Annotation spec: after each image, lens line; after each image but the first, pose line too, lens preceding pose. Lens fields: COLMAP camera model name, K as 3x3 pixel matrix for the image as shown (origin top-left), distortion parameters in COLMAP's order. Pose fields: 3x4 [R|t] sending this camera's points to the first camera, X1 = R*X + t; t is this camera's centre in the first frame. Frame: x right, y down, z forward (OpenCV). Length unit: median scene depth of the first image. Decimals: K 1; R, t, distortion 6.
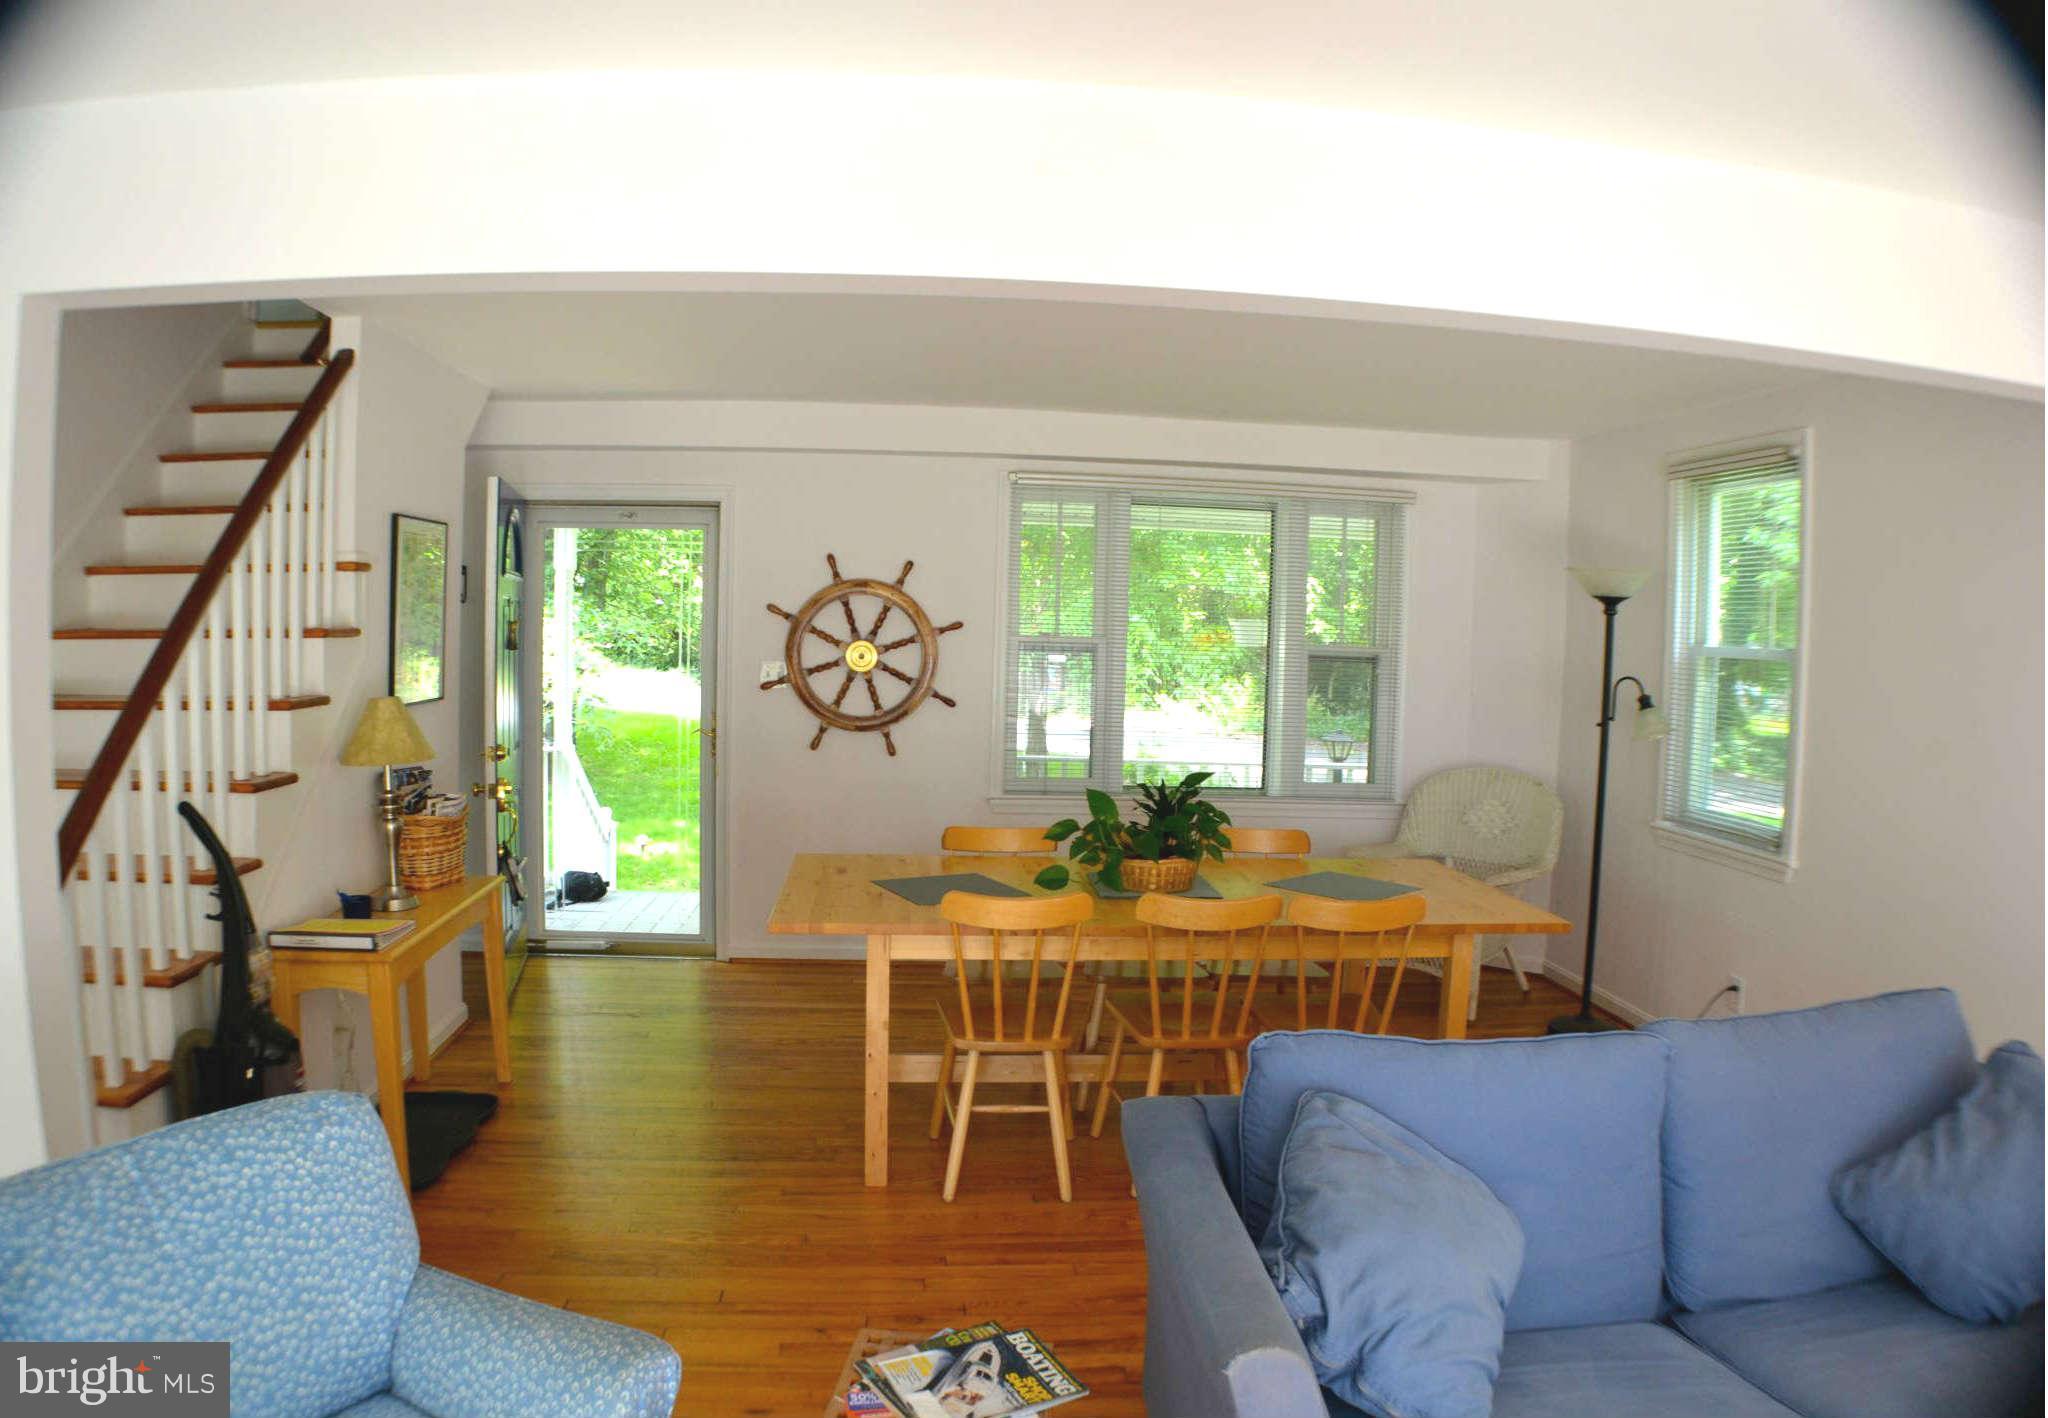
lens RADIAL K [[1111.2, 0, 1033.1], [0, 1111.2, 669.3], [0, 0, 1]] dist [-0.187637, 0.031703]
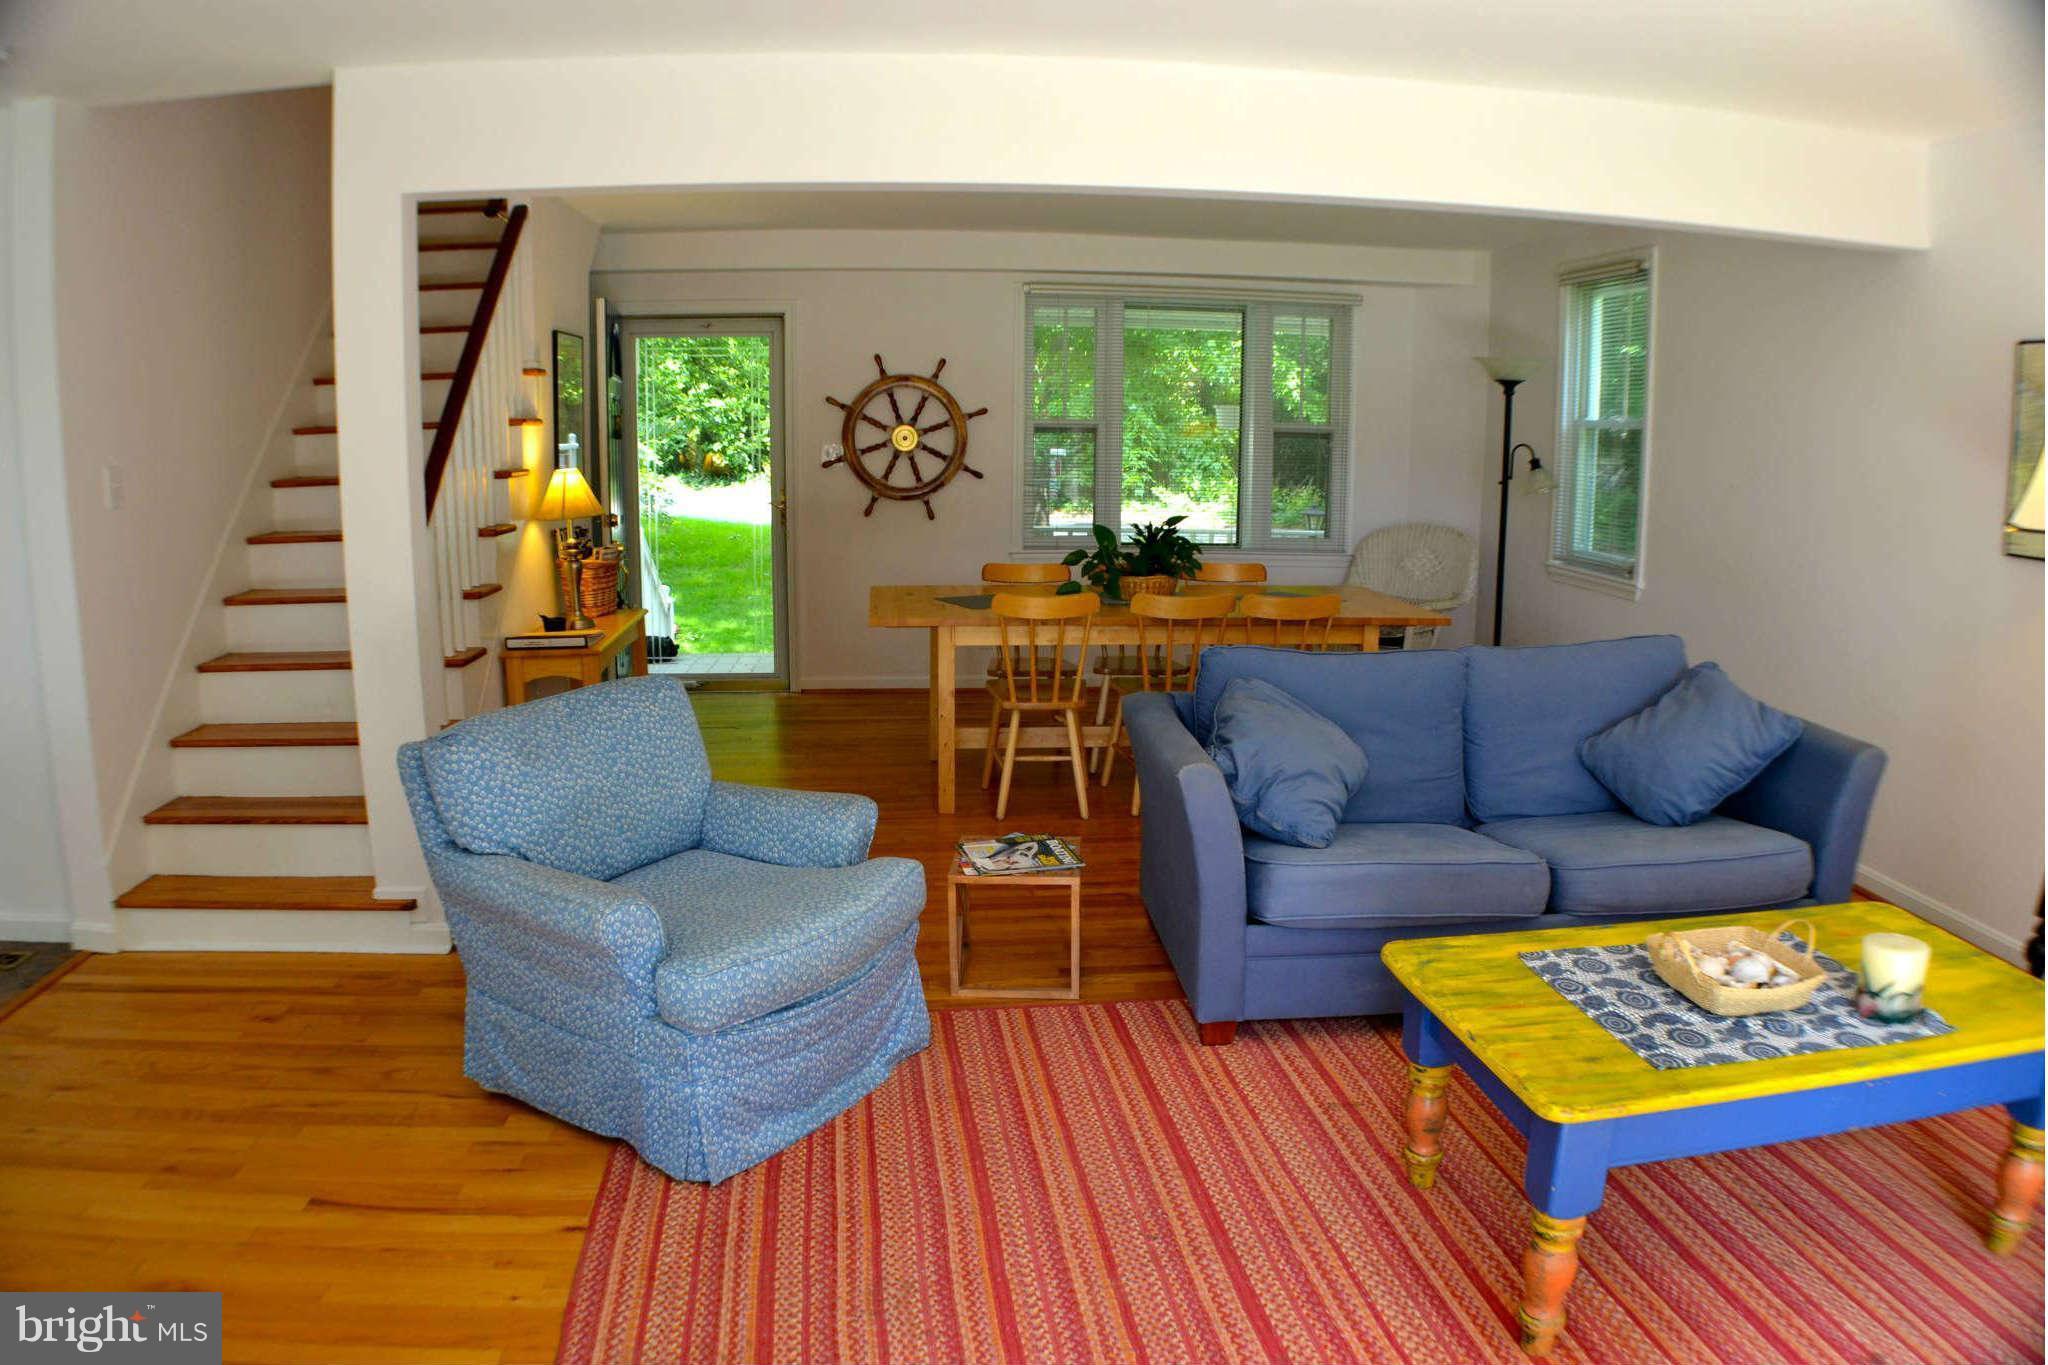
lens RADIAL K [[1413.8, 0, 1032.2], [0, 1413.8, 684.3], [0, 0, 1]] dist [-0.201993, 0.050854]
pose [[0.999715, -0.020675, 0.011906, -0.040526], [0.018956, 0.991362, 0.129779, 0.060558], [-0.014487, -0.129517, 0.991471, -0.583298]]
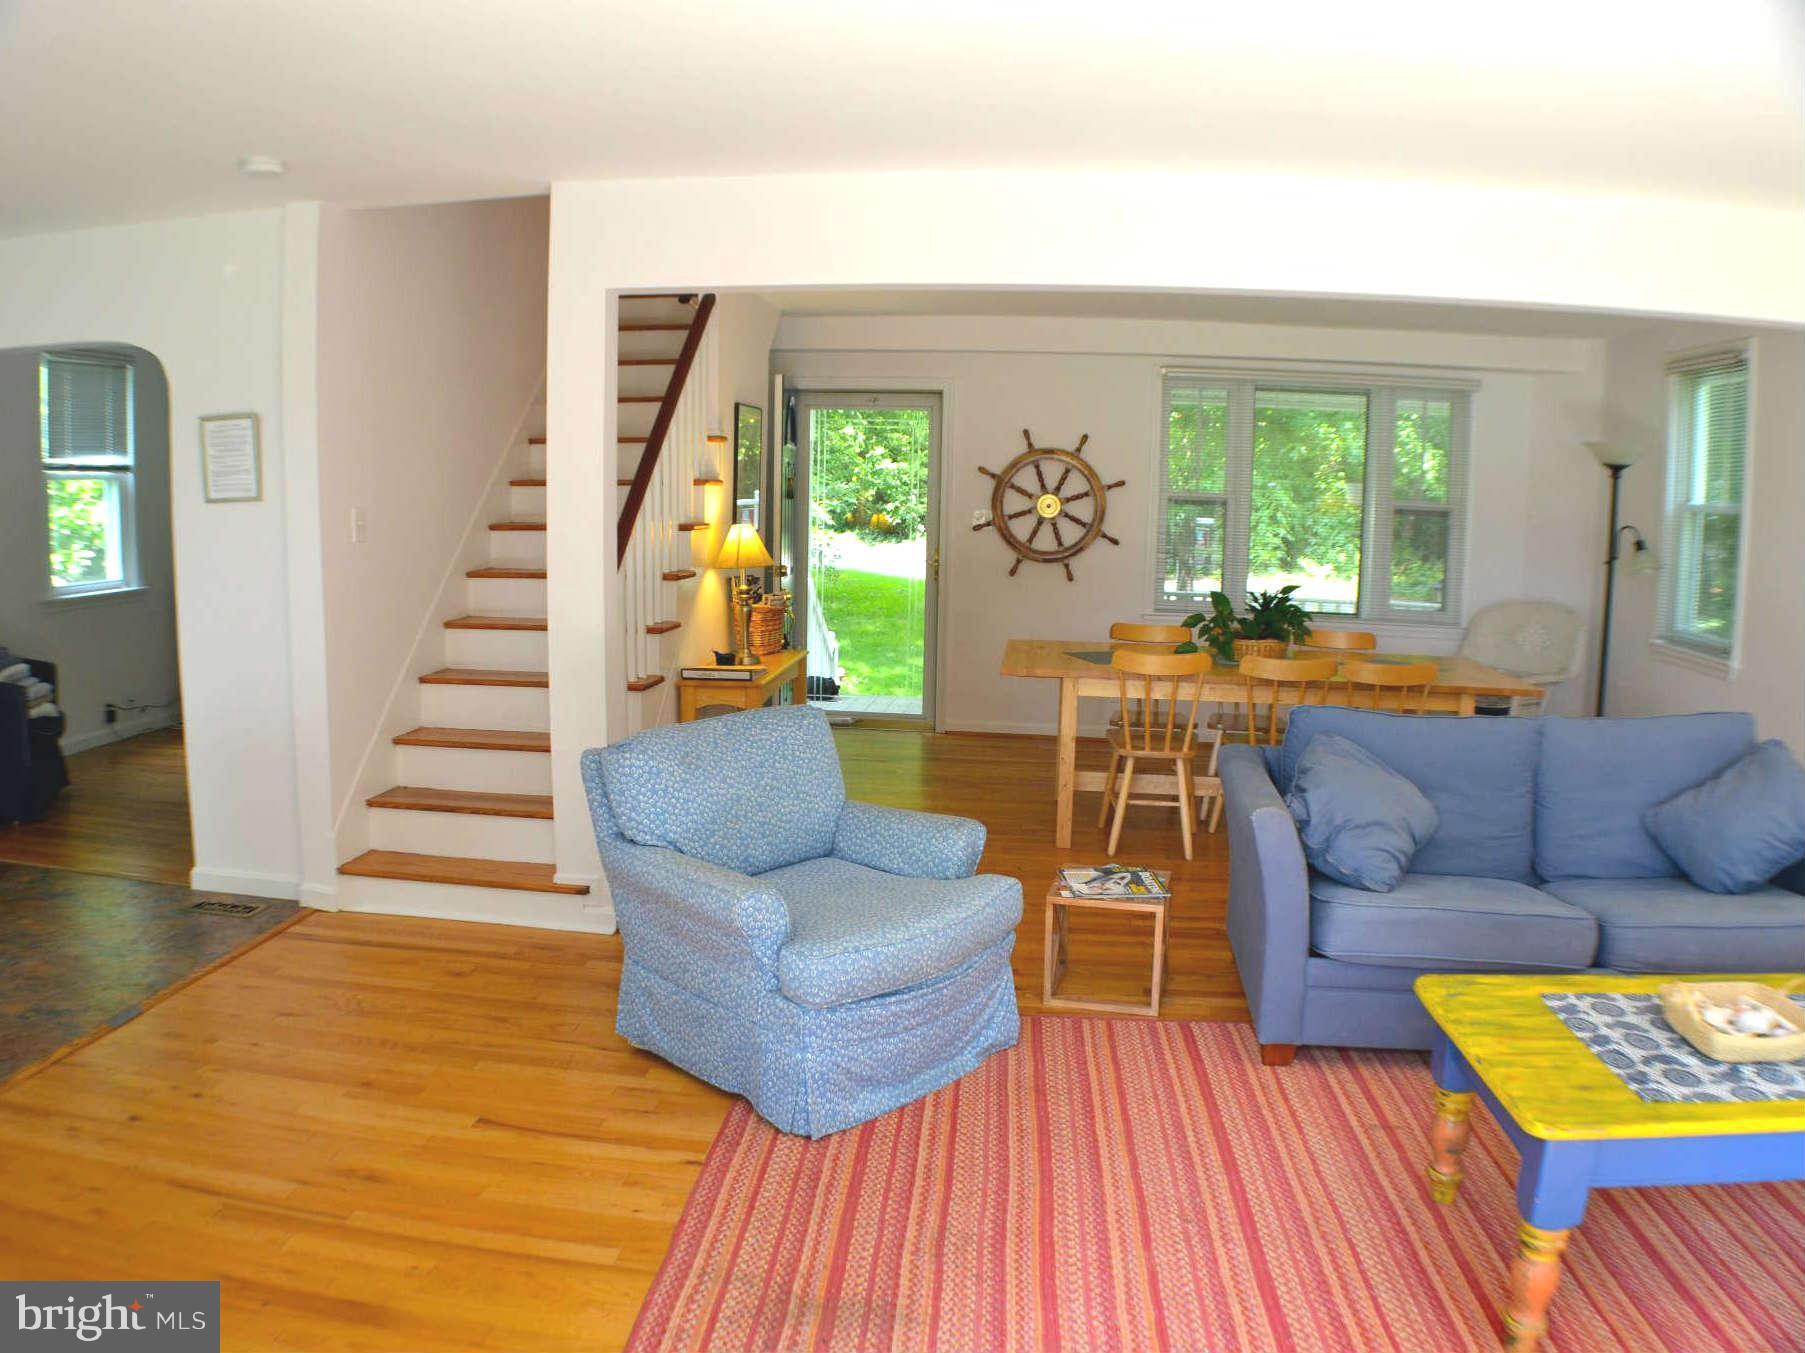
lens RADIAL K [[1391.7, 0, 902.5], [0, 1391.7, 676.5], [0, 0, 1]] dist [-0.197959, 0.036527]
pose [[0.978396, 0.023948, -0.205348, 0.020526], [-0.007206, 0.996615, 0.081895, 0.059169], [0.206614, -0.078646, 0.975257, -0.700017]]
